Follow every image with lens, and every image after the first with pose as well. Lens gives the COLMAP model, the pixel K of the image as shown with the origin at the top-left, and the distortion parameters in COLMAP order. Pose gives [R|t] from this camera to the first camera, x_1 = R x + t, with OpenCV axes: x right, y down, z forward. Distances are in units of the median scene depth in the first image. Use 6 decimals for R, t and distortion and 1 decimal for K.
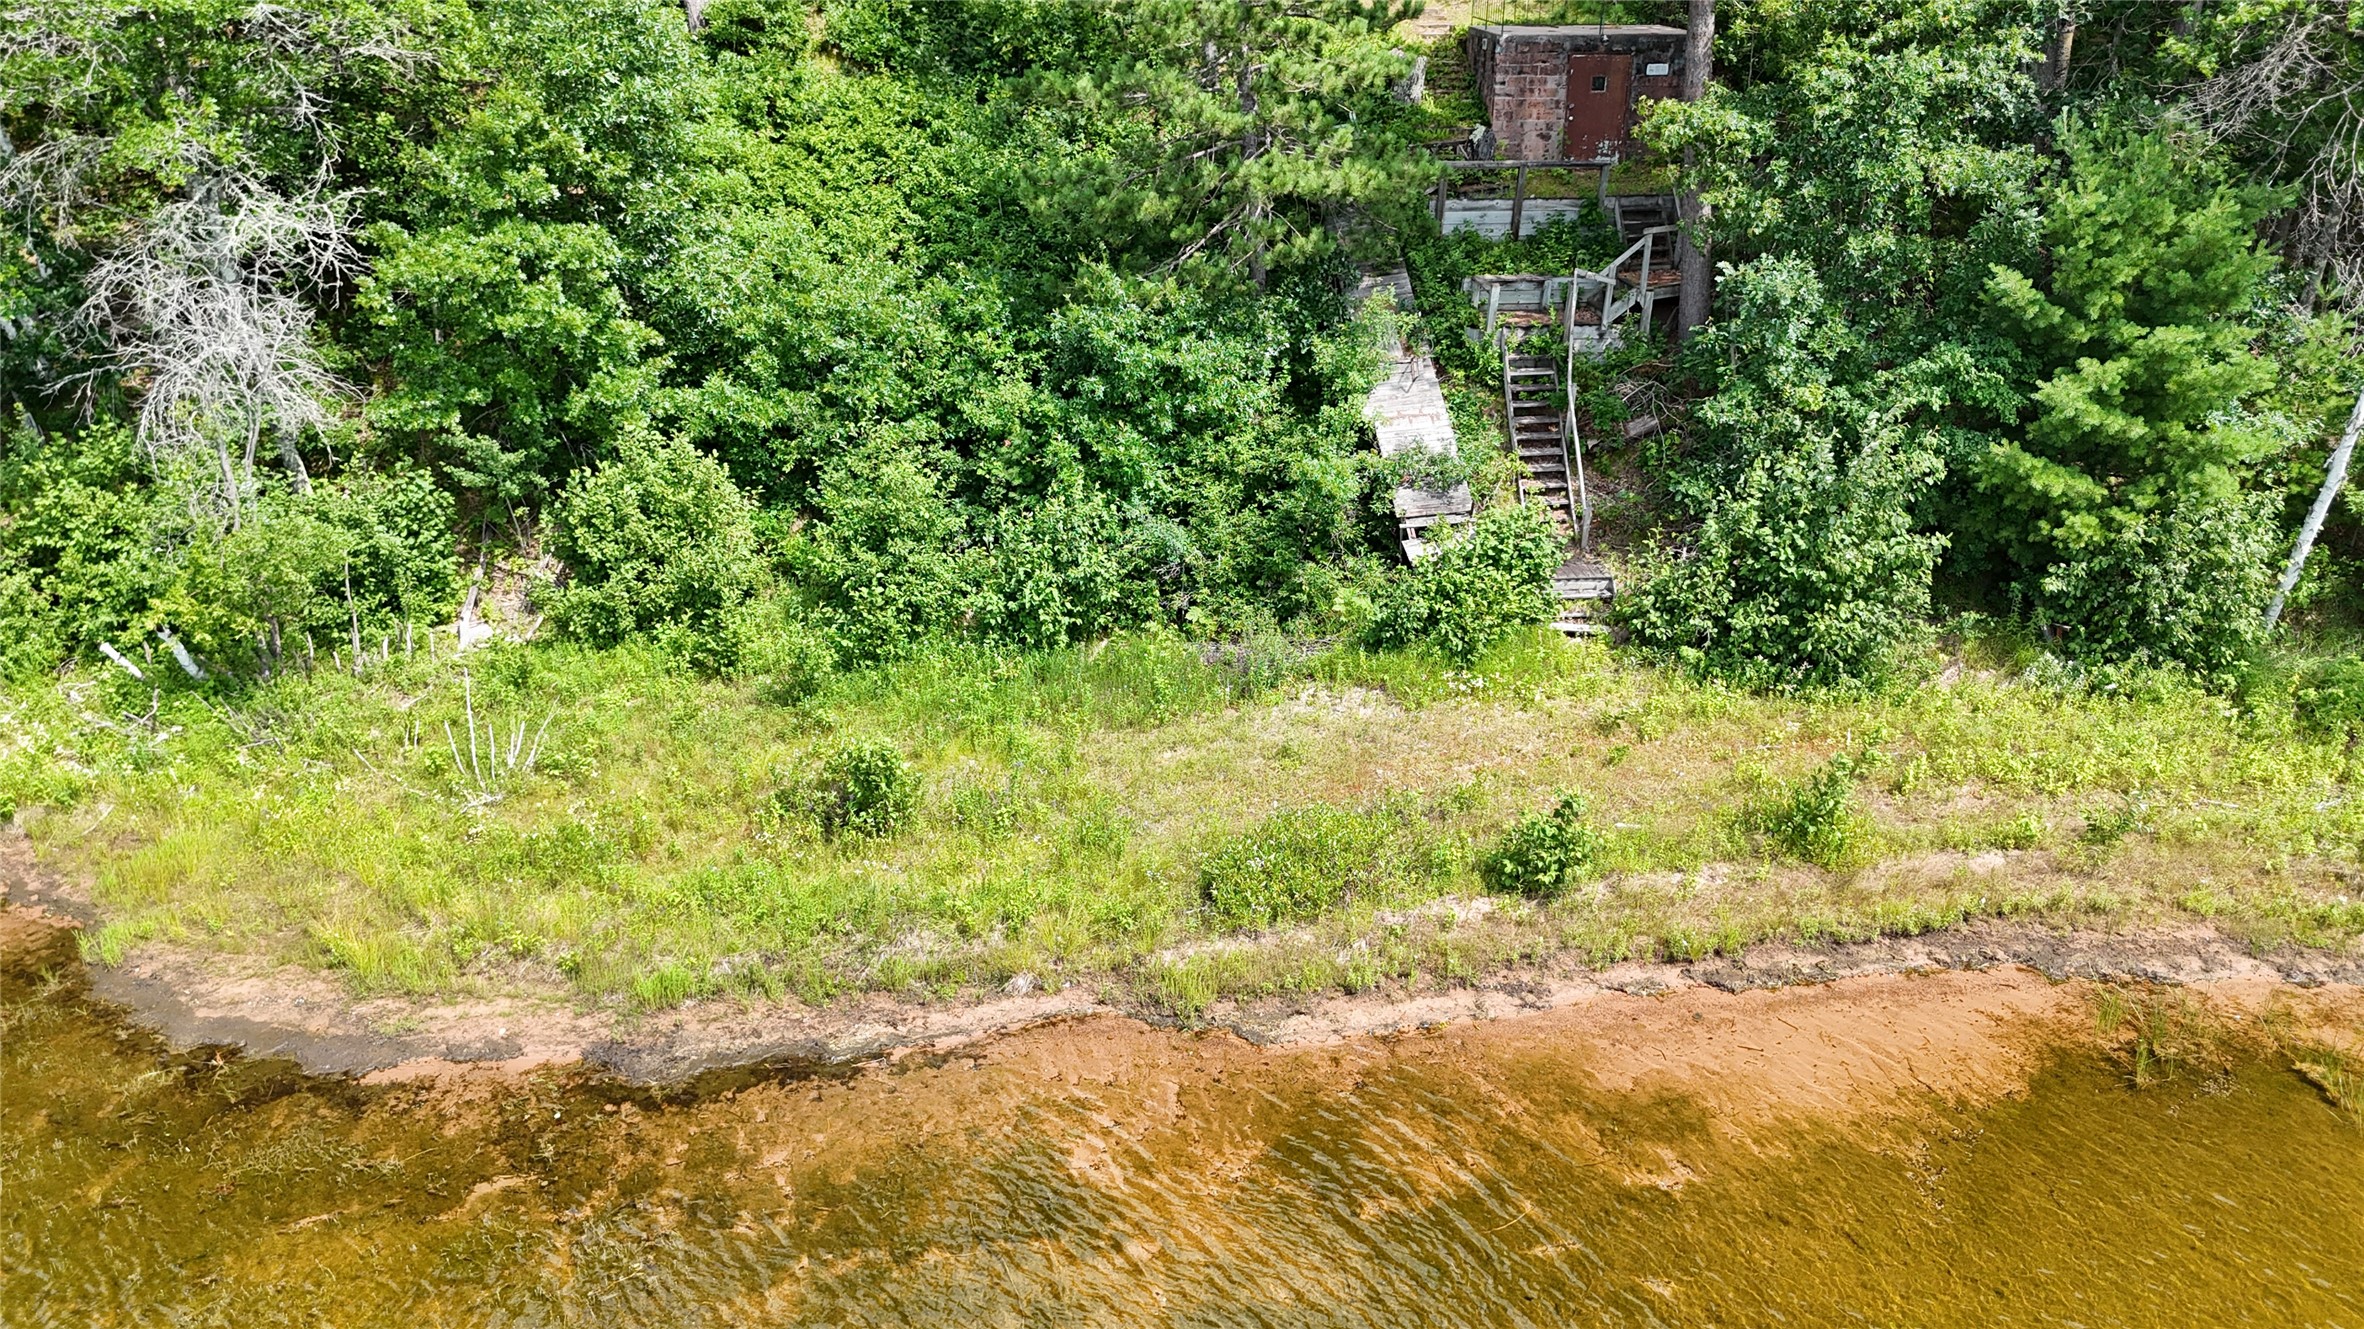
lens RADIAL K [[1716.3, 0, 1211.8], [0, 1716.3, 669.9], [0, 0, 1]] dist [0.082839, -0.075170]
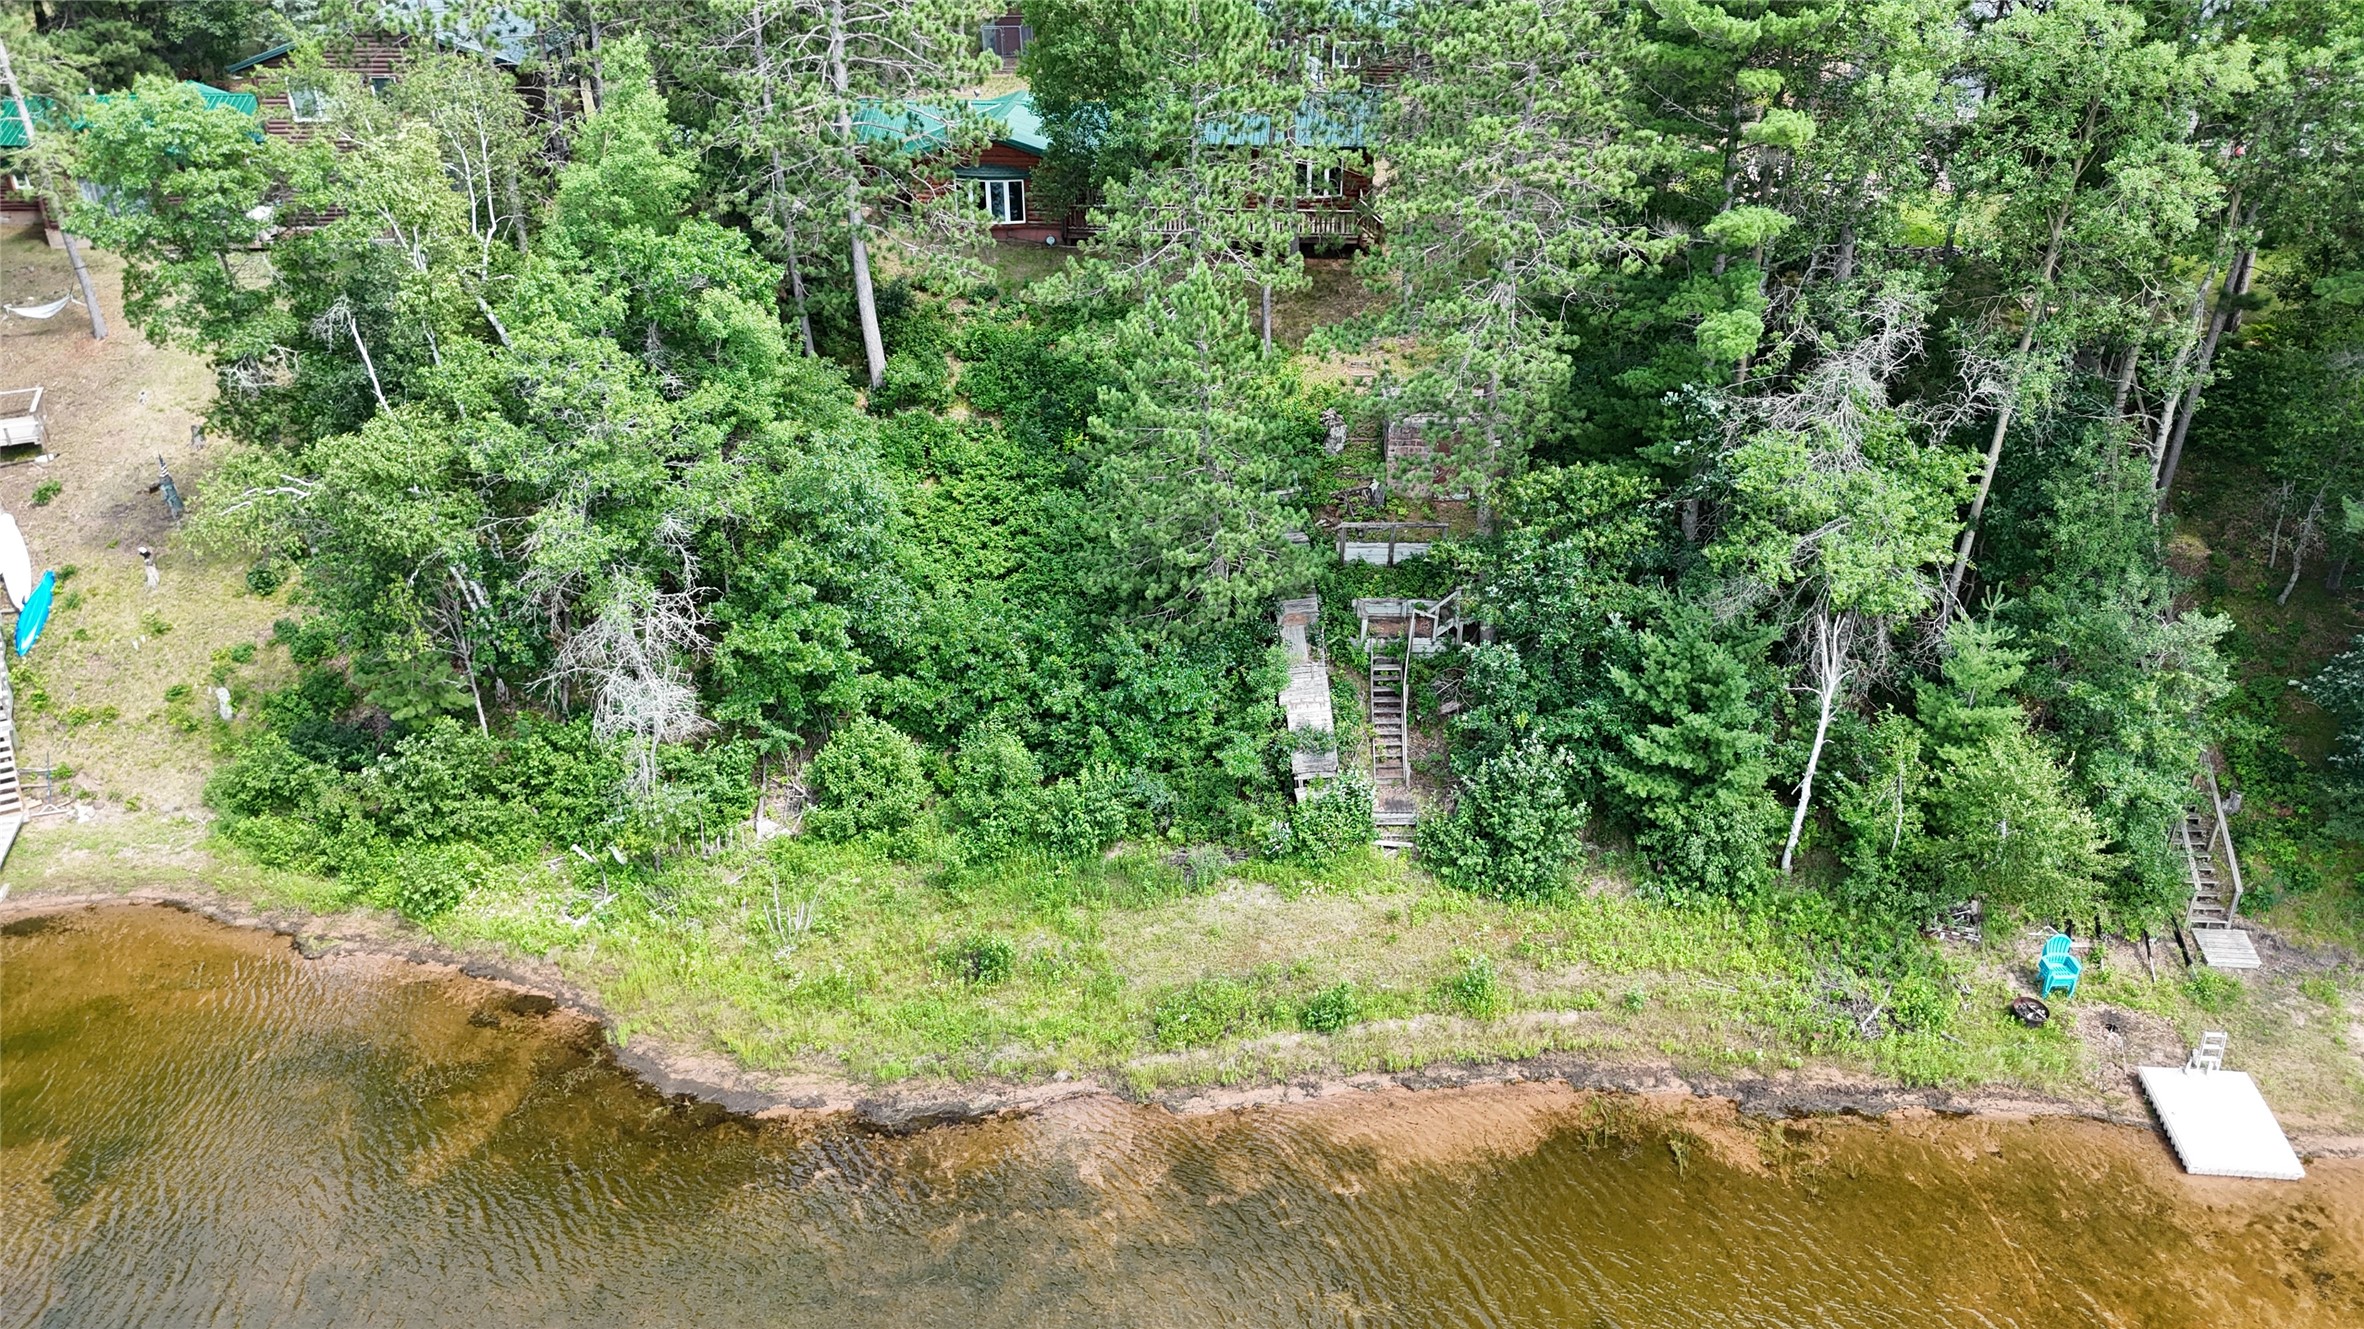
lens RADIAL K [[1716.3, 0, 1205.4], [0, 1716.3, 642.2], [0, 0, 1]] dist [0.082839, -0.075170]
pose [[0.997994, 0.020150, -0.060024, 0.120688], [-0.016307, 0.997828, 0.063827, -0.326136], [0.061180, -0.062720, 0.996154, -0.698712]]
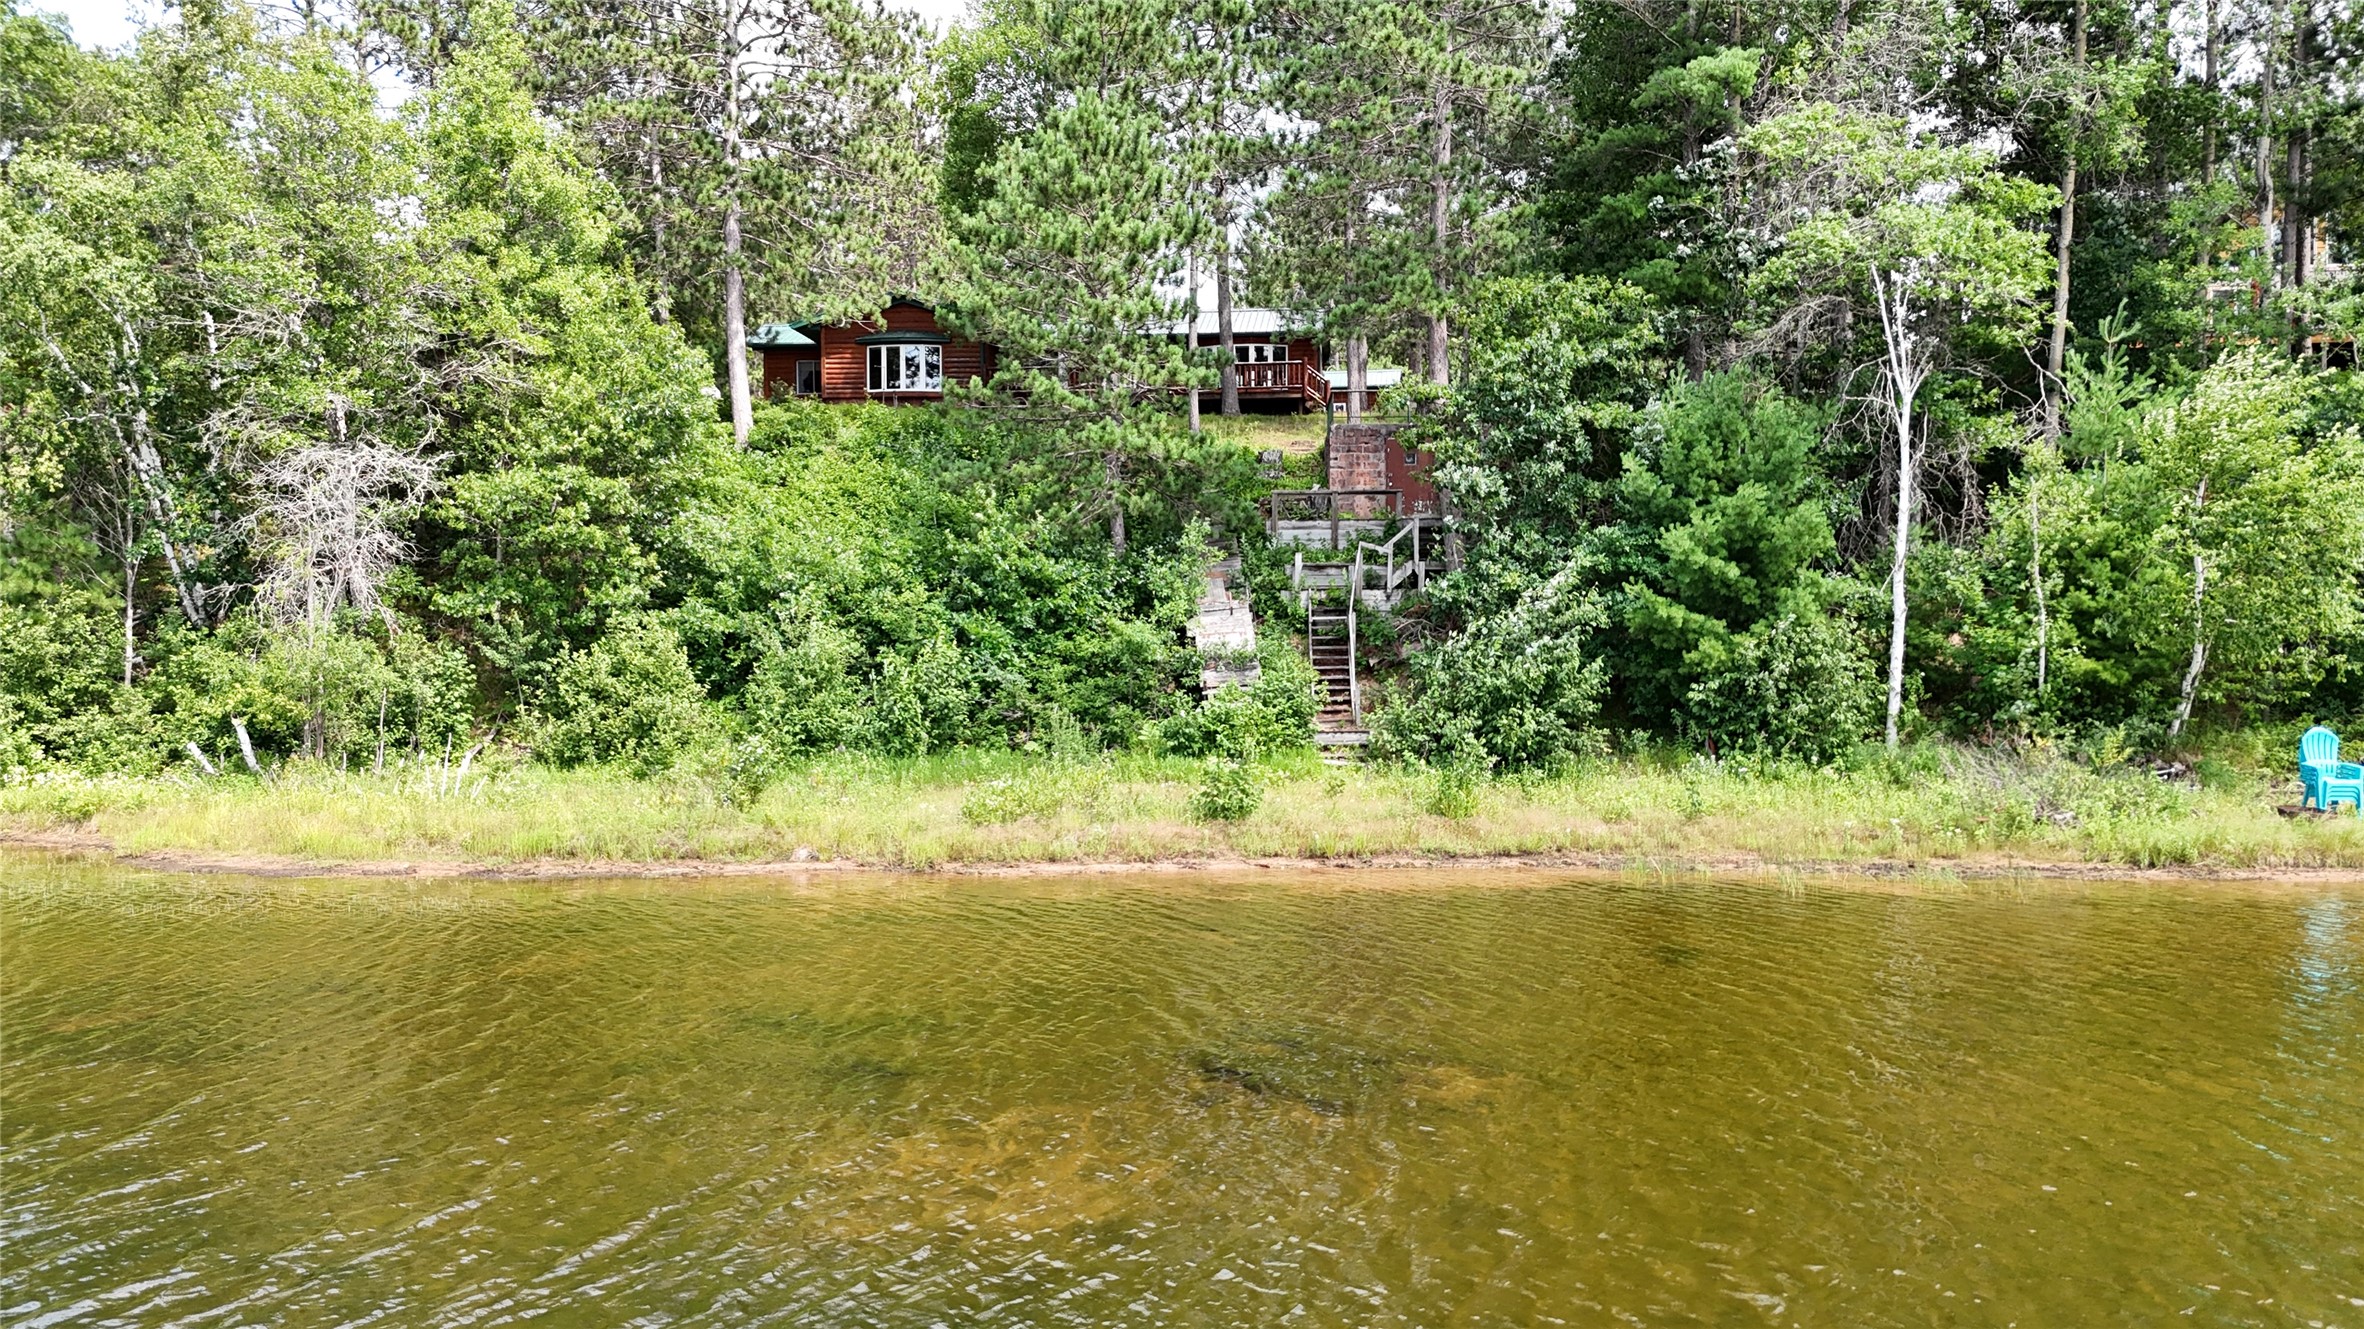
lens RADIAL K [[1716.3, 0, 1193.2], [0, 1716.3, 659.1], [0, 0, 1]] dist [0.082839, -0.075170]
pose [[0.997352, 0.001506, -0.072709, 0.193453], [-0.030673, 0.915220, -0.401785, 0.398492], [0.065940, 0.402952, 0.912843, -0.156572]]
